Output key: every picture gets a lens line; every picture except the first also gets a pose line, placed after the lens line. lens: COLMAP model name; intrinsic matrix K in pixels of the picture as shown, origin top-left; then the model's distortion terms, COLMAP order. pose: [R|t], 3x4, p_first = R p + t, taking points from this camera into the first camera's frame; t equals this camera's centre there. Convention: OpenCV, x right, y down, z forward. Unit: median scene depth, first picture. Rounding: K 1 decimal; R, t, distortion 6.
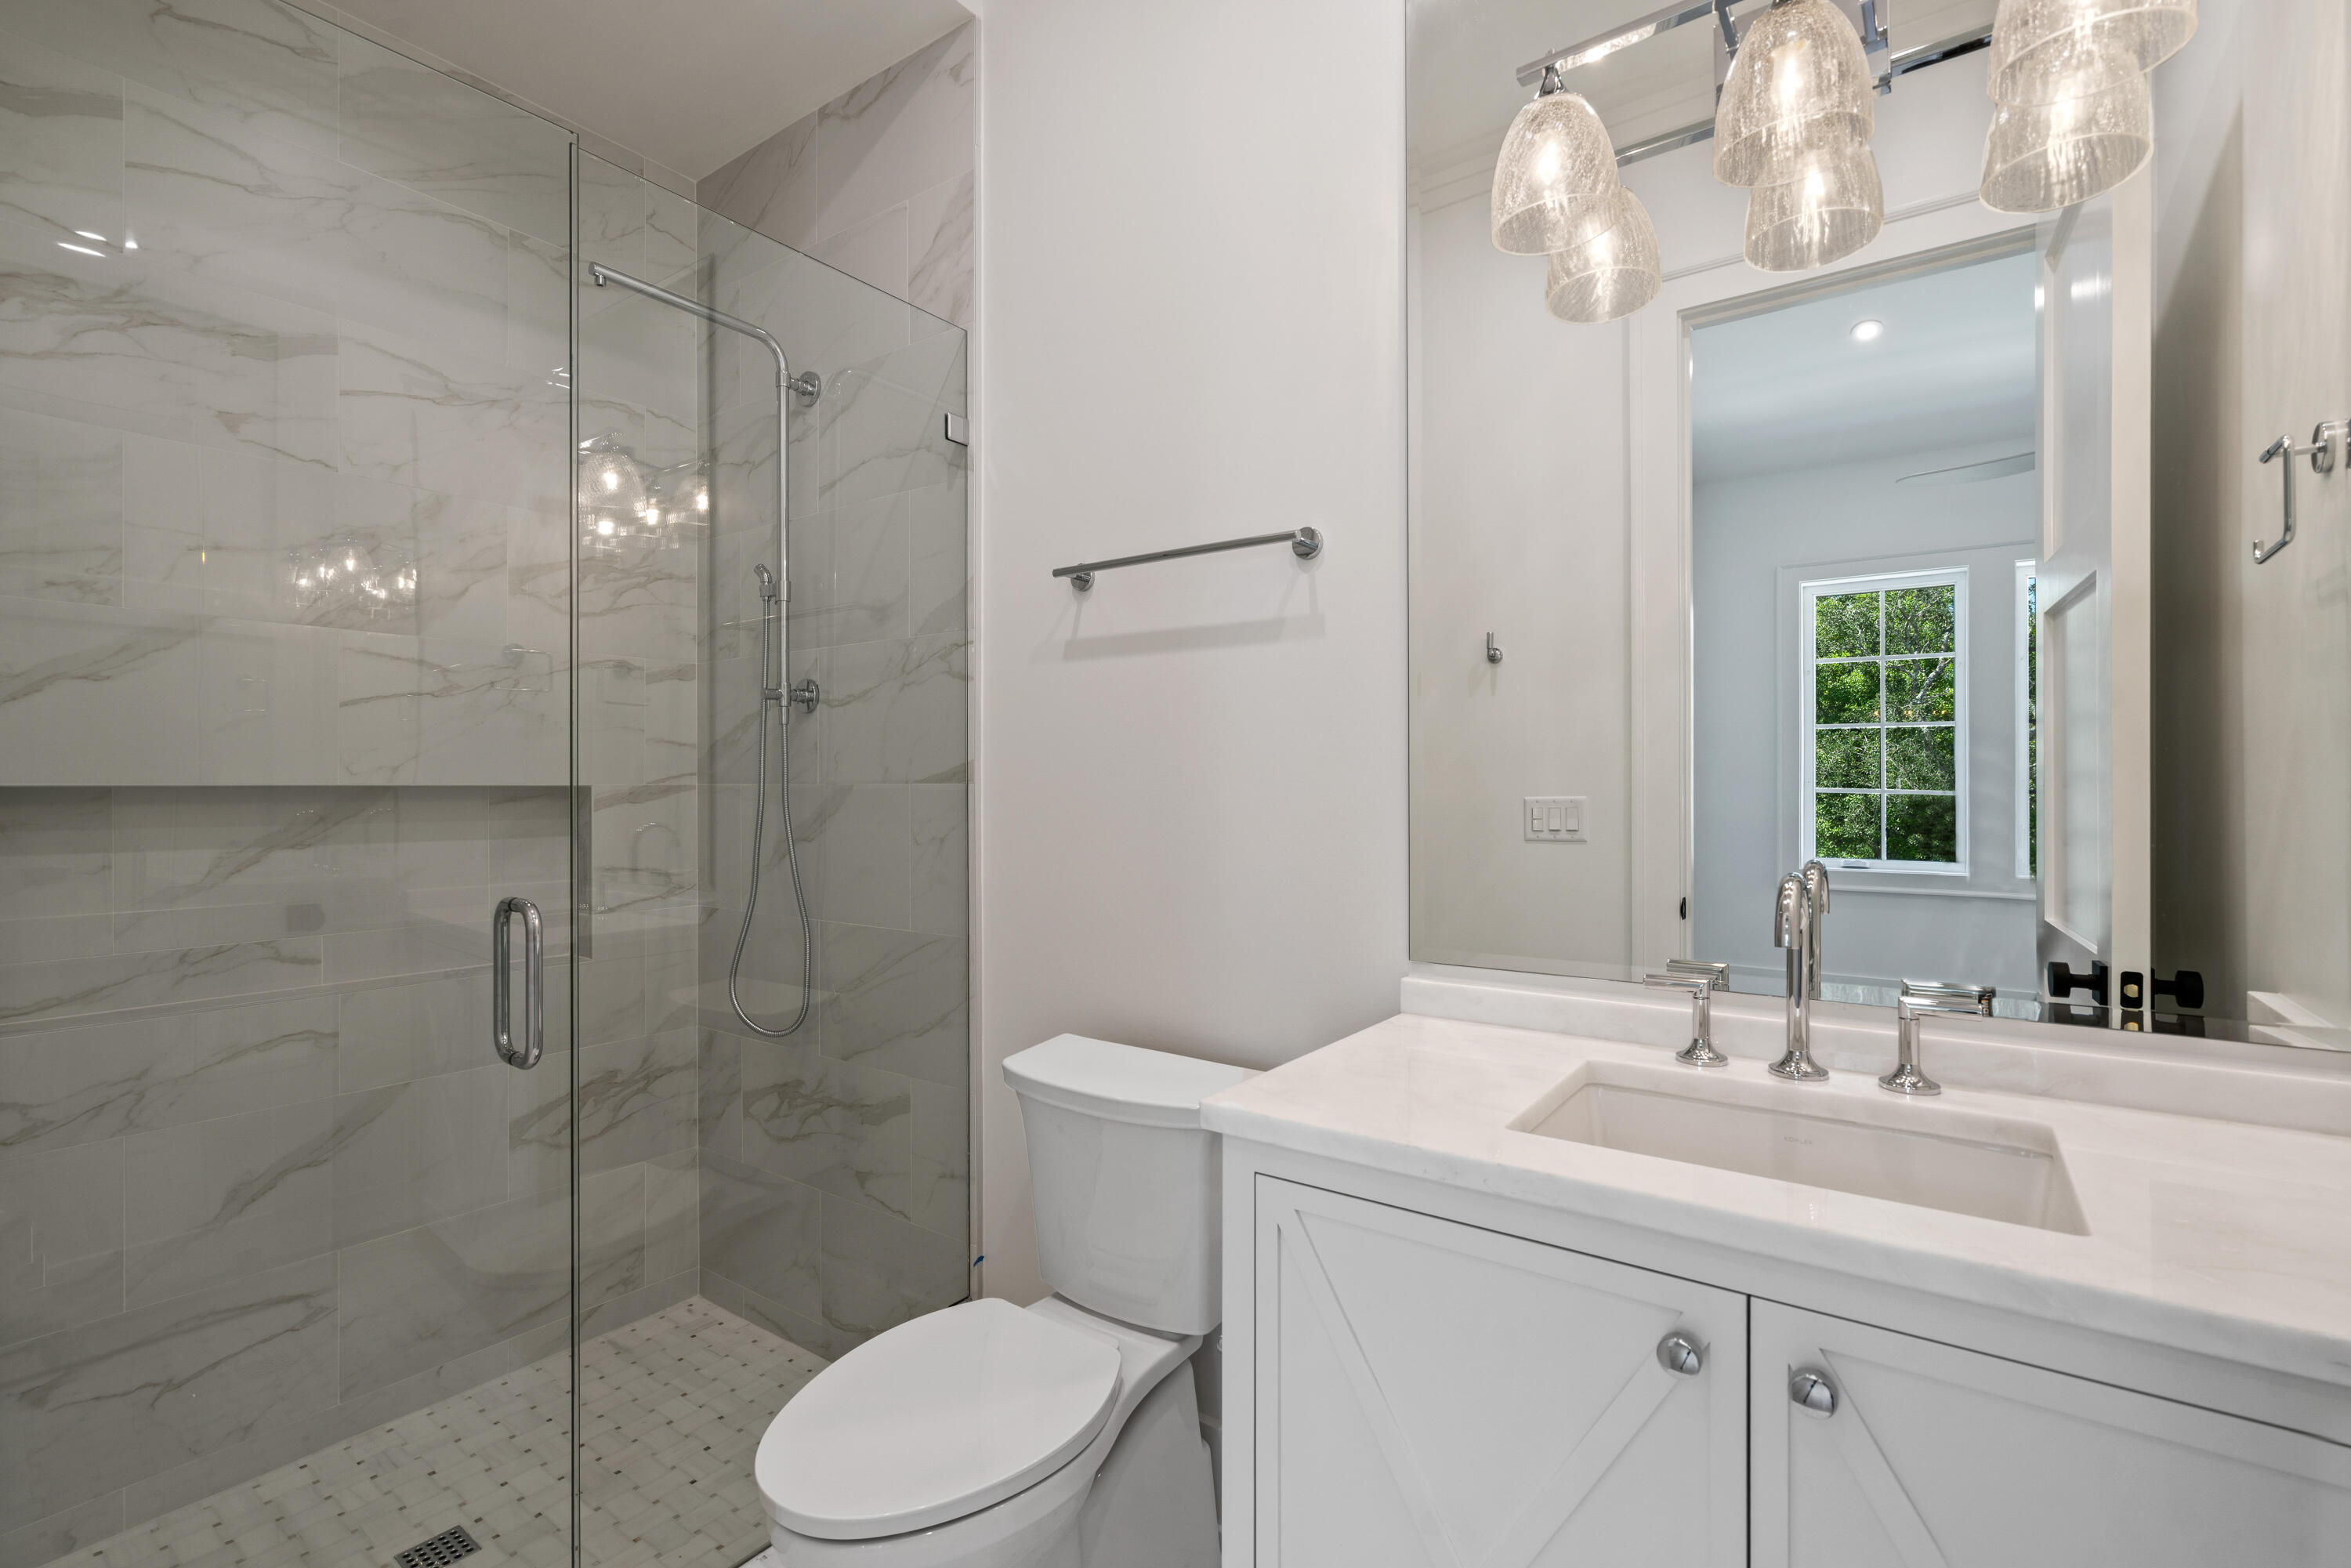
lens RADIAL K [[1063.6, 0, 1170.3], [0, 1063.6, 785.8], [0, 0, 1]] dist [-0.001453, -0.000334]
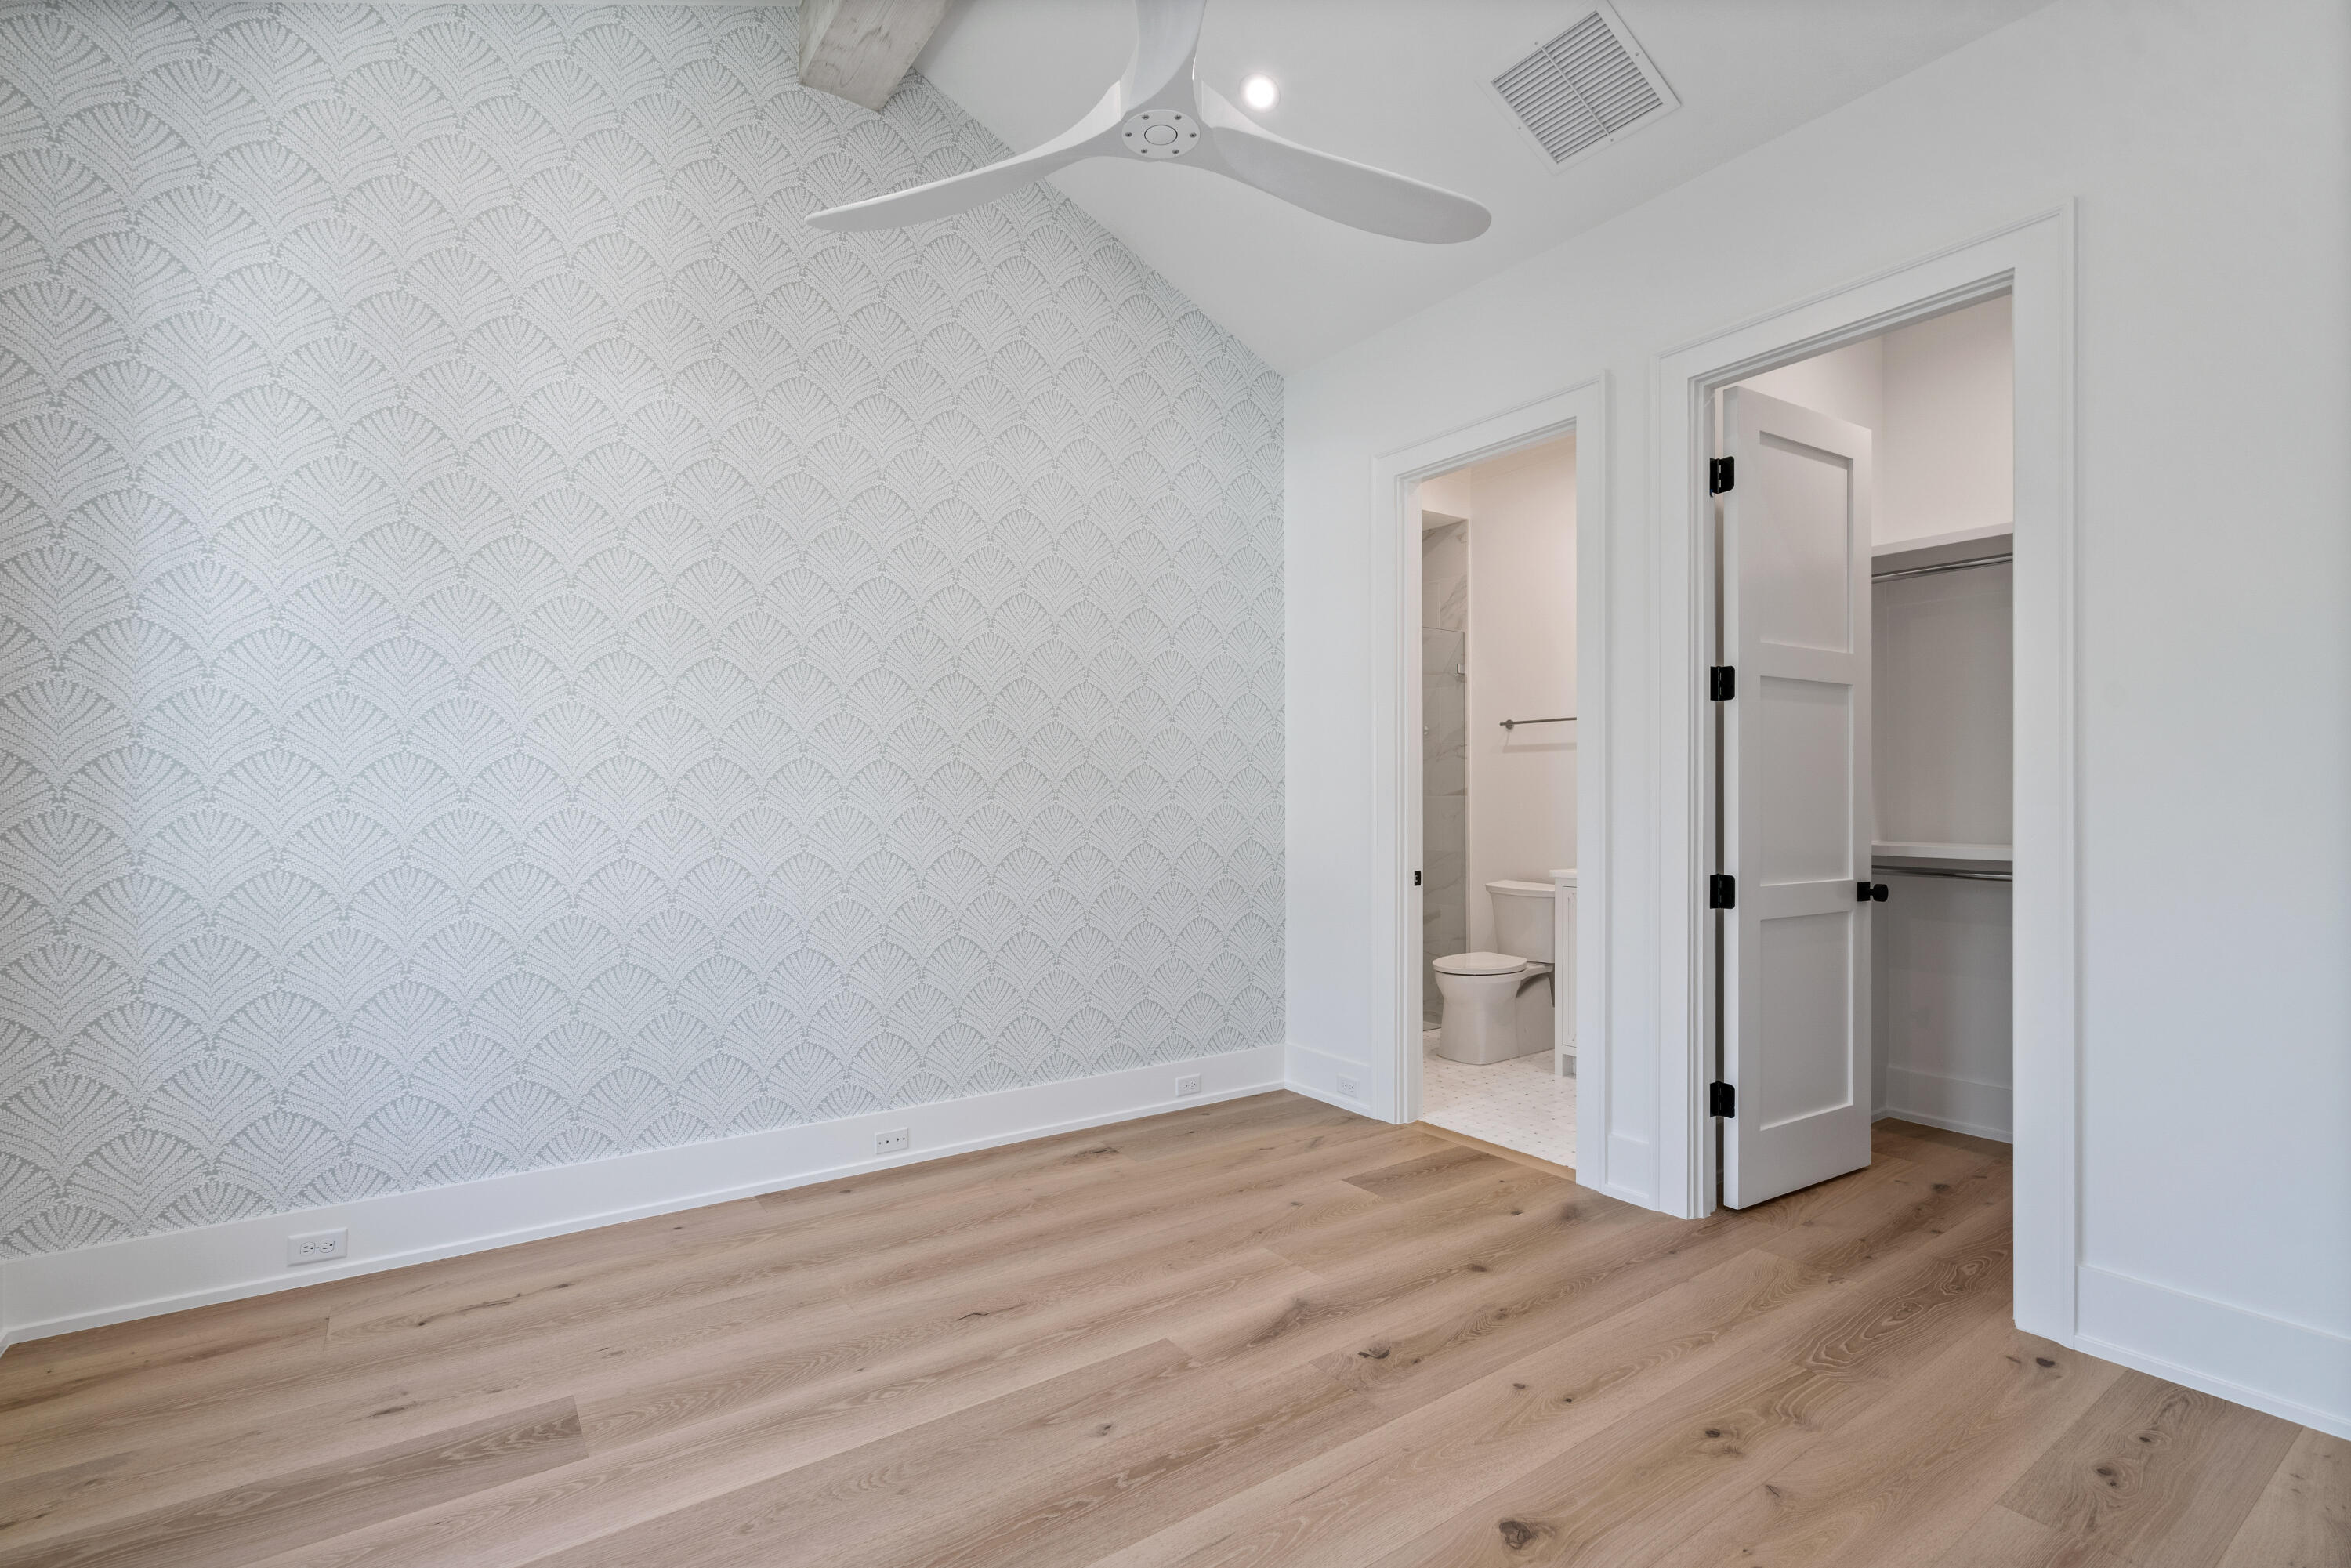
lens RADIAL K [[1063.6, 0, 1178.9], [0, 1063.6, 791.6], [0, 0, 1]] dist [-0.001453, -0.000334]
pose [[0.937002, -0.000508, -0.349322, 0.080663], [0.000170, 0.999999, -0.000999, -0.010913], [0.349323, 0.000877, 0.937002, -1.867631]]
